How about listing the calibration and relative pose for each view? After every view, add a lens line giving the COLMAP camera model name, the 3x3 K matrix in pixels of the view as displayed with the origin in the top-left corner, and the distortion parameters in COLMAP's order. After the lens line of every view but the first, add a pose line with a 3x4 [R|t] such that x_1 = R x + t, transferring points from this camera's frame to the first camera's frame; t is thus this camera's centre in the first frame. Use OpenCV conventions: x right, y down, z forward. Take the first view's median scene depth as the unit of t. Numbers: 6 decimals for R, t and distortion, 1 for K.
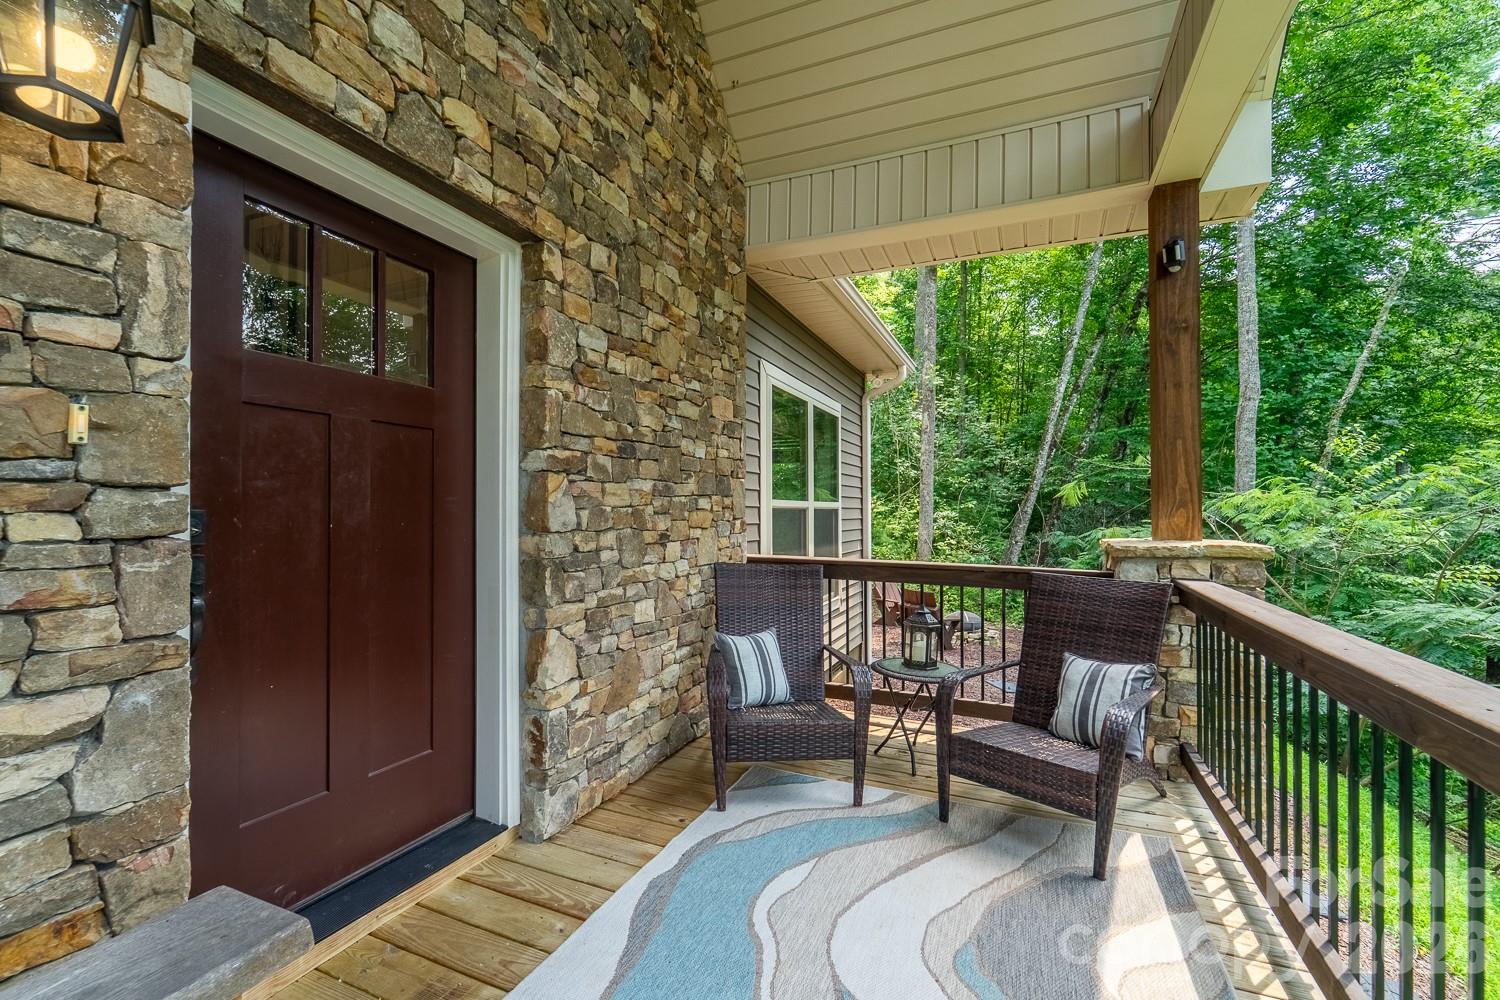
lens RADIAL K [[626.5, 0, 759.4], [0, 626.5, 508.2], [0, 0, 1]] dist [0.004814, -0.001354]
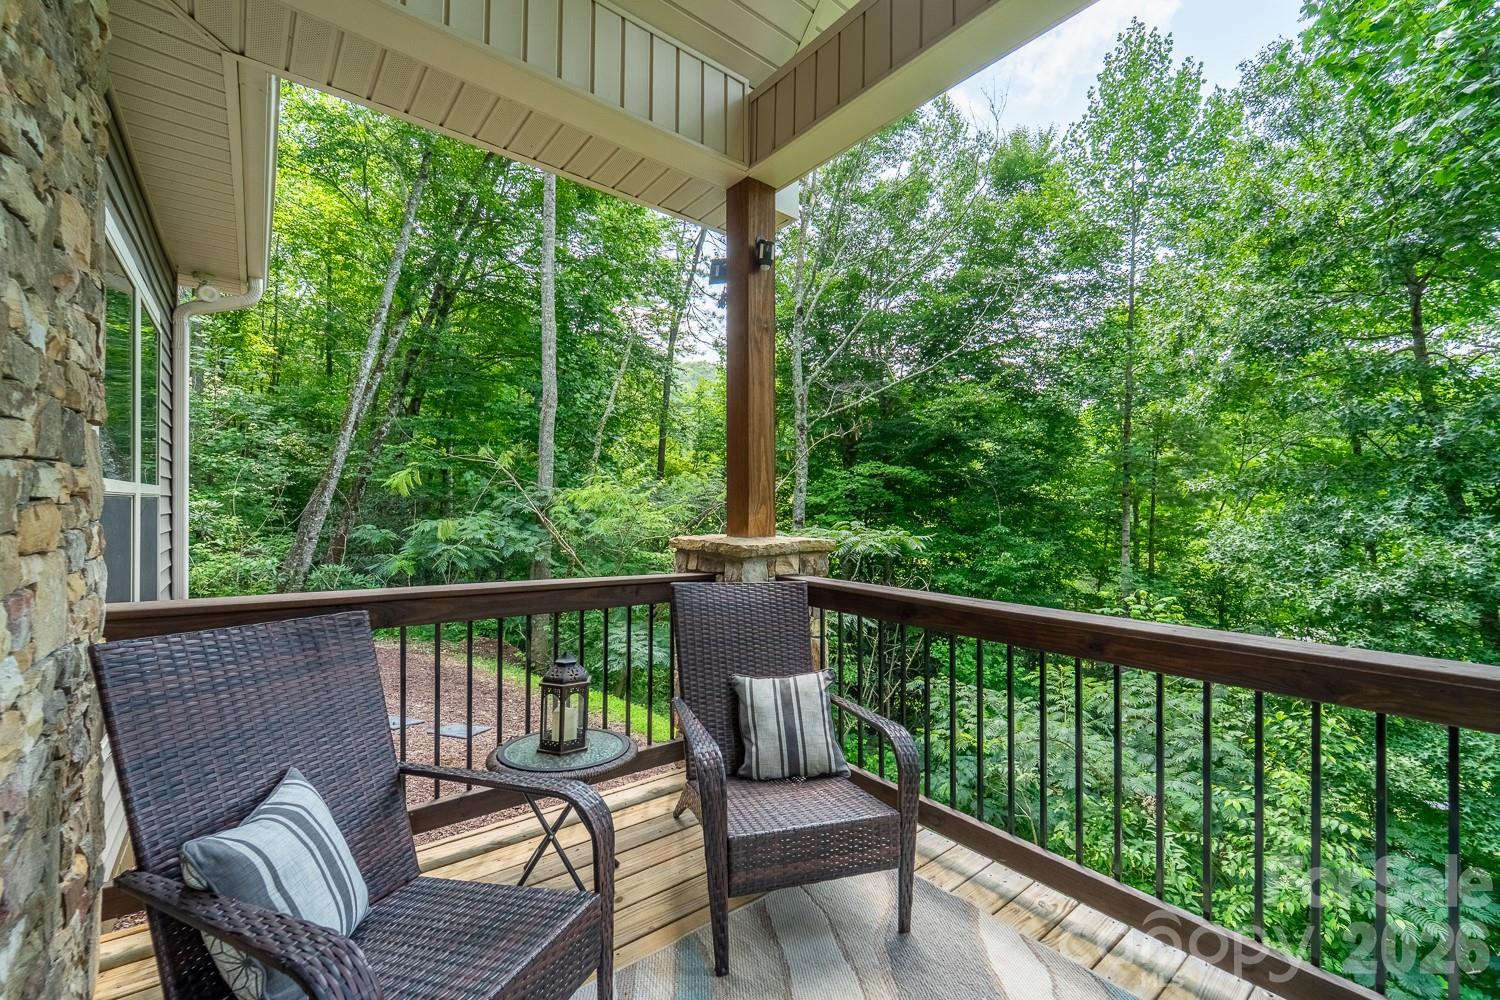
lens RADIAL K [[626.5, 0, 748.3], [0, 626.5, 504.9], [0, 0, 1]] dist [0.004814, -0.001354]
pose [[0.474487, 0.006872, 0.880235, -0.058687], [-0.016291, 0.999867, 0.000976, -0.000464], [-0.880112, -0.014802, 0.474536, 0.134717]]
